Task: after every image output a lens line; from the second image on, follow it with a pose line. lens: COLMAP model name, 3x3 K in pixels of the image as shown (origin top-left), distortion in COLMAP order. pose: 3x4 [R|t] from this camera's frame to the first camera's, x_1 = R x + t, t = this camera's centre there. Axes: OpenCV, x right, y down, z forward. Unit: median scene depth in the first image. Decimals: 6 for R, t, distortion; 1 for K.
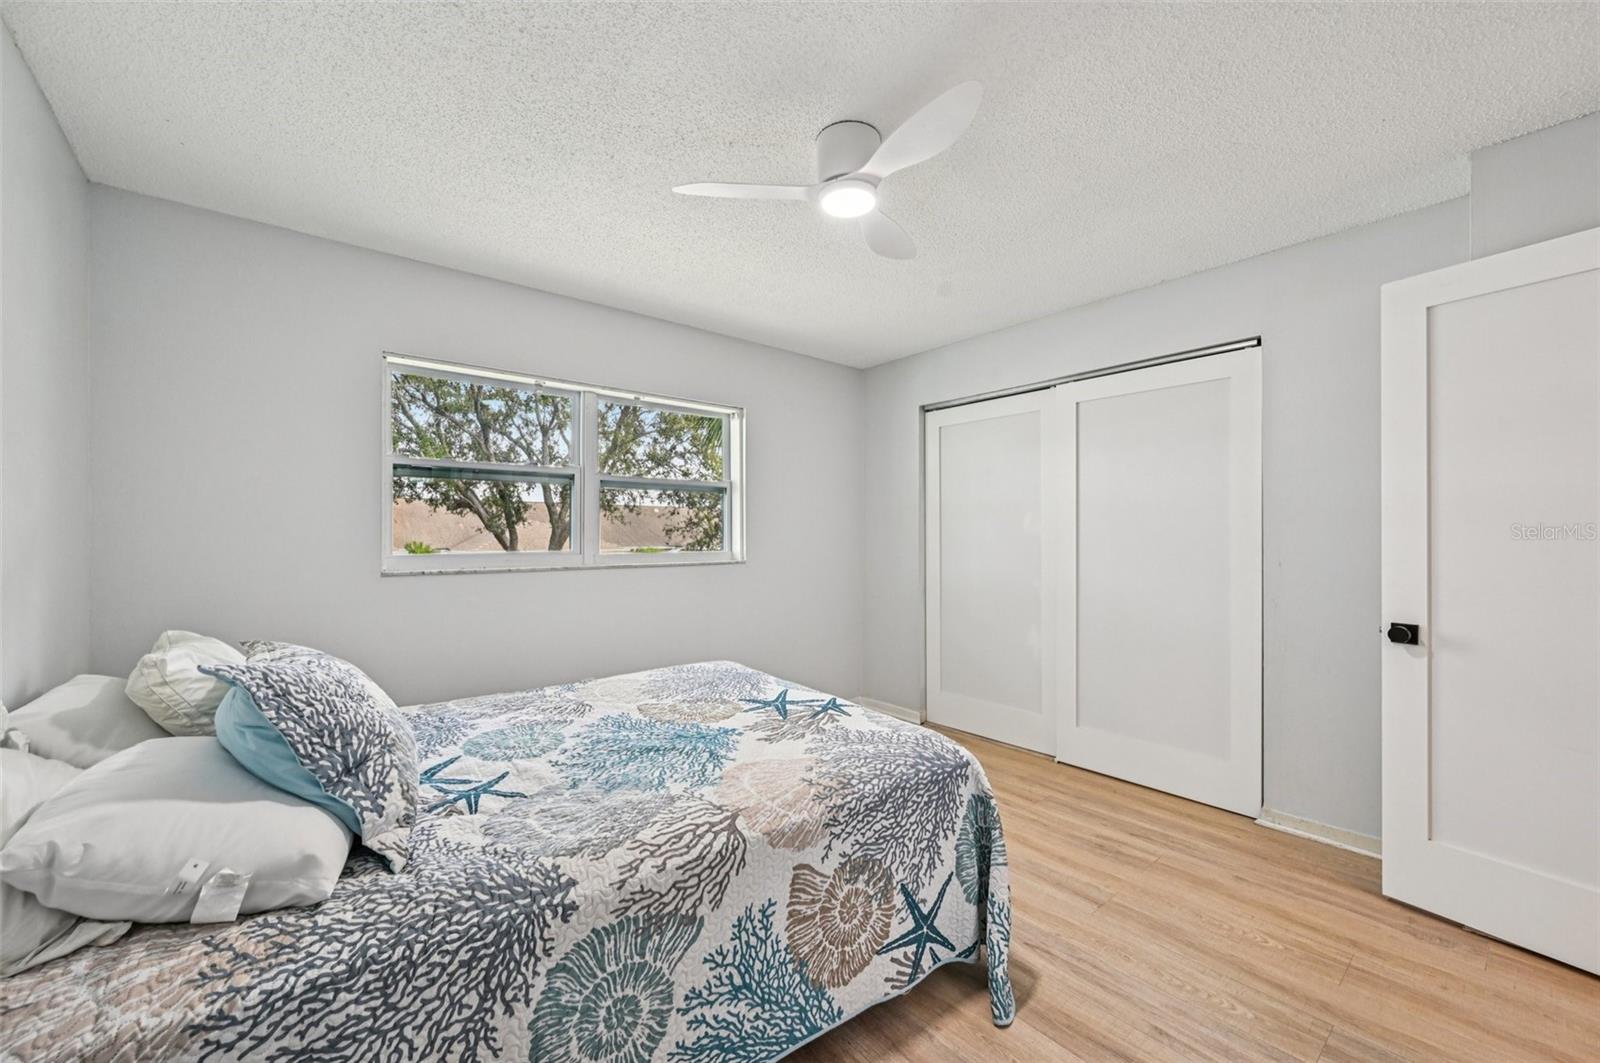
lens RADIAL K [[632.5, 0, 799.2], [0, 632.5, 533.8], [0, 0, 1]] dist [-0.002008, -0.000311]
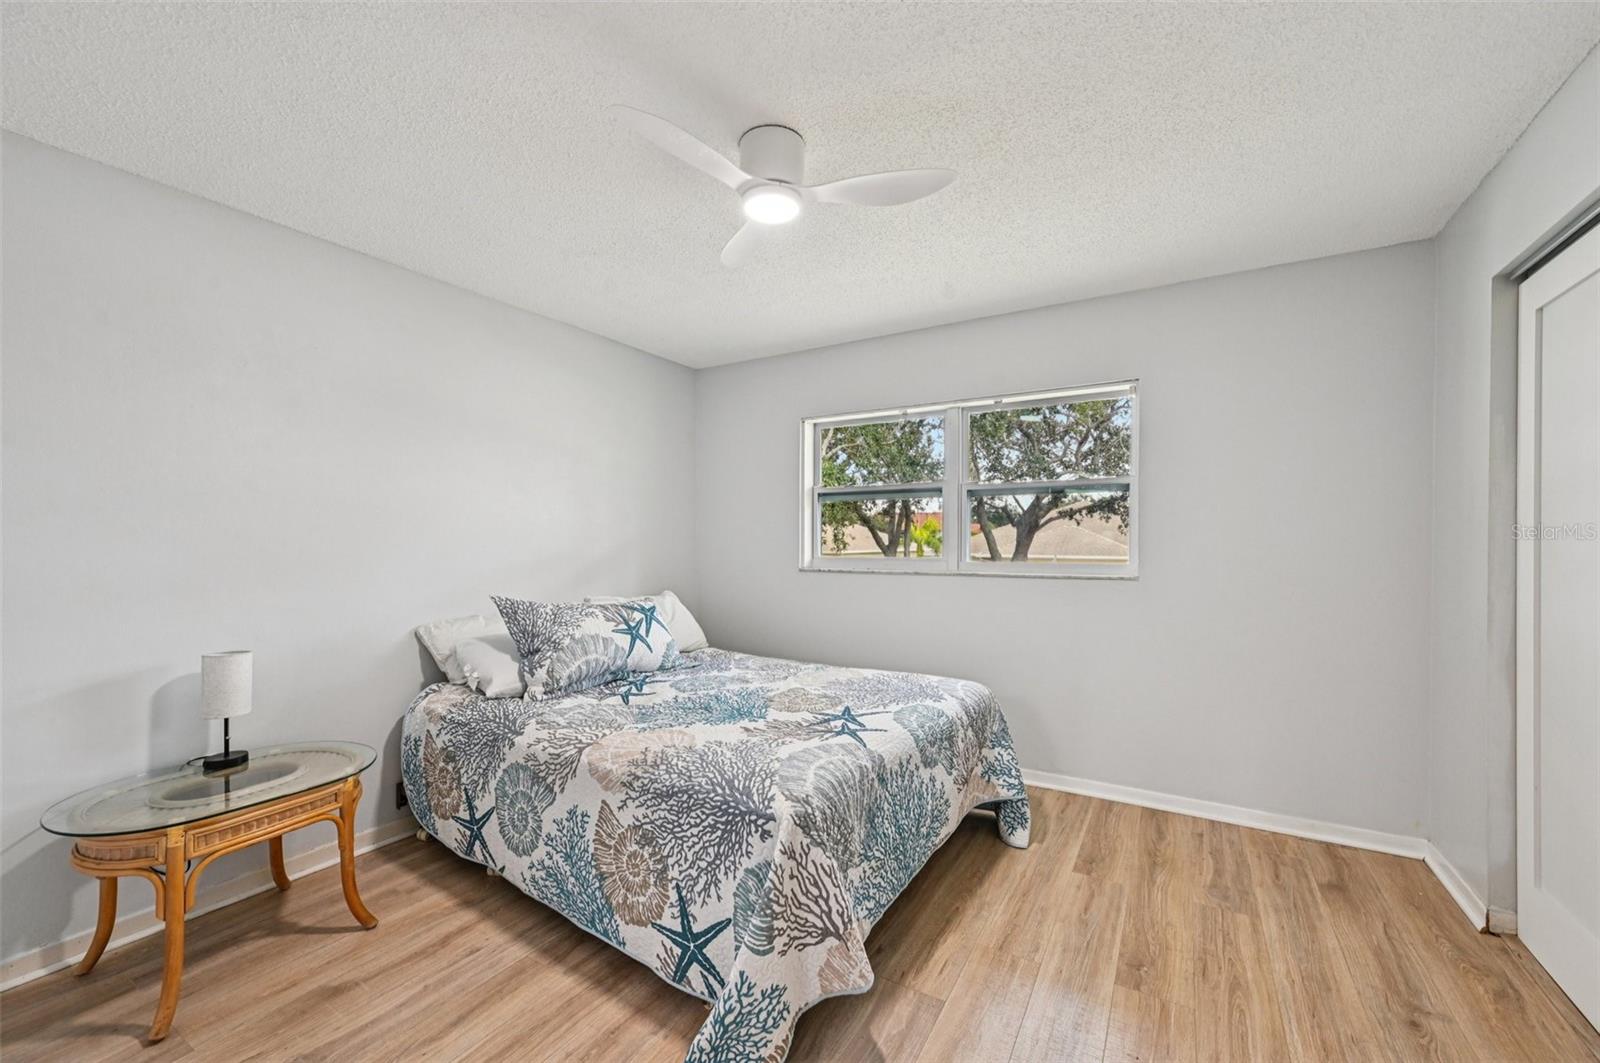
lens RADIAL K [[650.3, 0, 785.8], [0, 650.3, 542.0], [0, 0, 1]] dist [-0.020947, -0.000075]
pose [[0.298725, -0.003836, -0.954332, 1.237577], [0.008979, 0.999959, -0.001209, 0.002961], [0.954297, -0.008208, 0.298747, 0.873076]]
